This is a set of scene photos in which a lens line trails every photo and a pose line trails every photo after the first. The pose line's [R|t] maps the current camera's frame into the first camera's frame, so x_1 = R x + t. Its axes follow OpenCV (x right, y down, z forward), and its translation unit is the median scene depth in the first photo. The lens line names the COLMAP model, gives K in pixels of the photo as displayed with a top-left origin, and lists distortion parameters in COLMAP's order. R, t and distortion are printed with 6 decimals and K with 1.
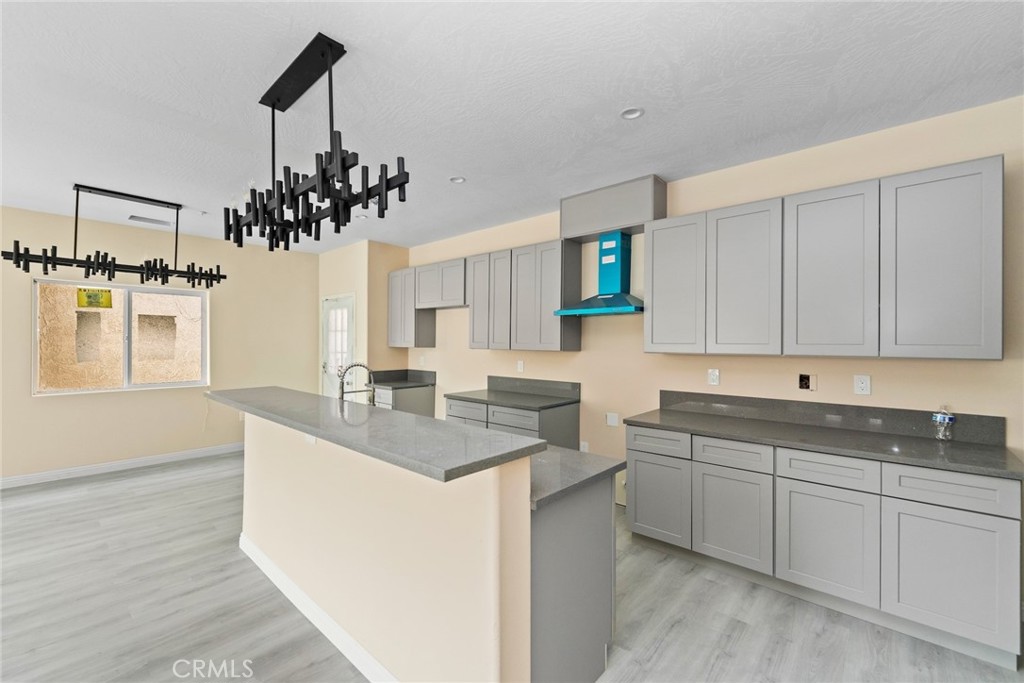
lens RADIAL K [[422.3, 0, 510.4], [0, 422.3, 341.4], [0, 0, 1]] dist [0.003340, -0.000041]
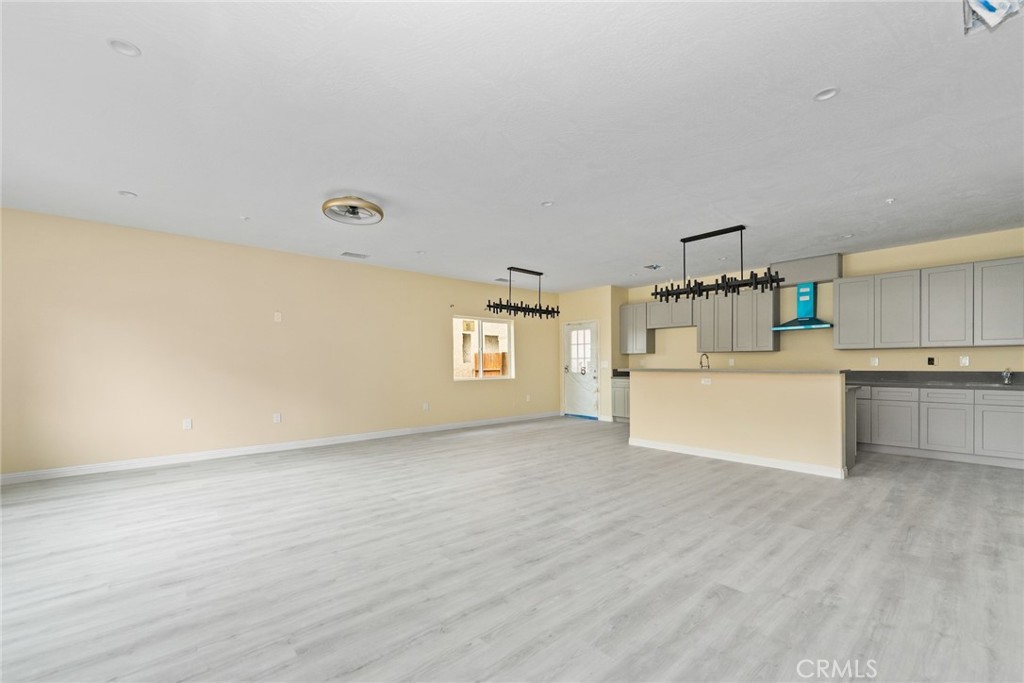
lens RADIAL K [[422.3, 0, 519.4], [0, 422.3, 363.9], [0, 0, 1]] dist [0.003340, -0.000041]
pose [[0.993421, -0.009070, -0.114159, -0.671946], [0.009512, 0.999949, 0.003326, 0.057627], [0.114123, -0.004390, 0.993457, -0.802675]]
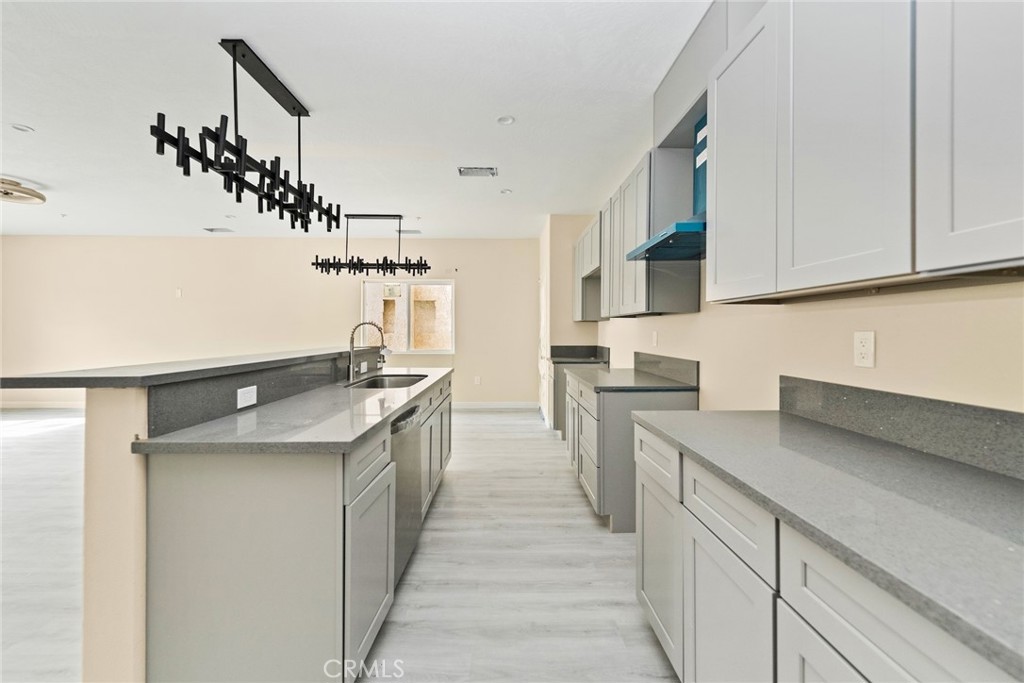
lens RADIAL K [[422.3, 0, 507.9], [0, 422.3, 324.3], [0, 0, 1]] dist [0.003340, -0.000041]
pose [[0.677764, -0.015210, -0.735122, 0.445528], [0.002472, 0.999828, -0.018408, 0.052599], [0.735275, 0.010659, 0.677685, 0.337705]]
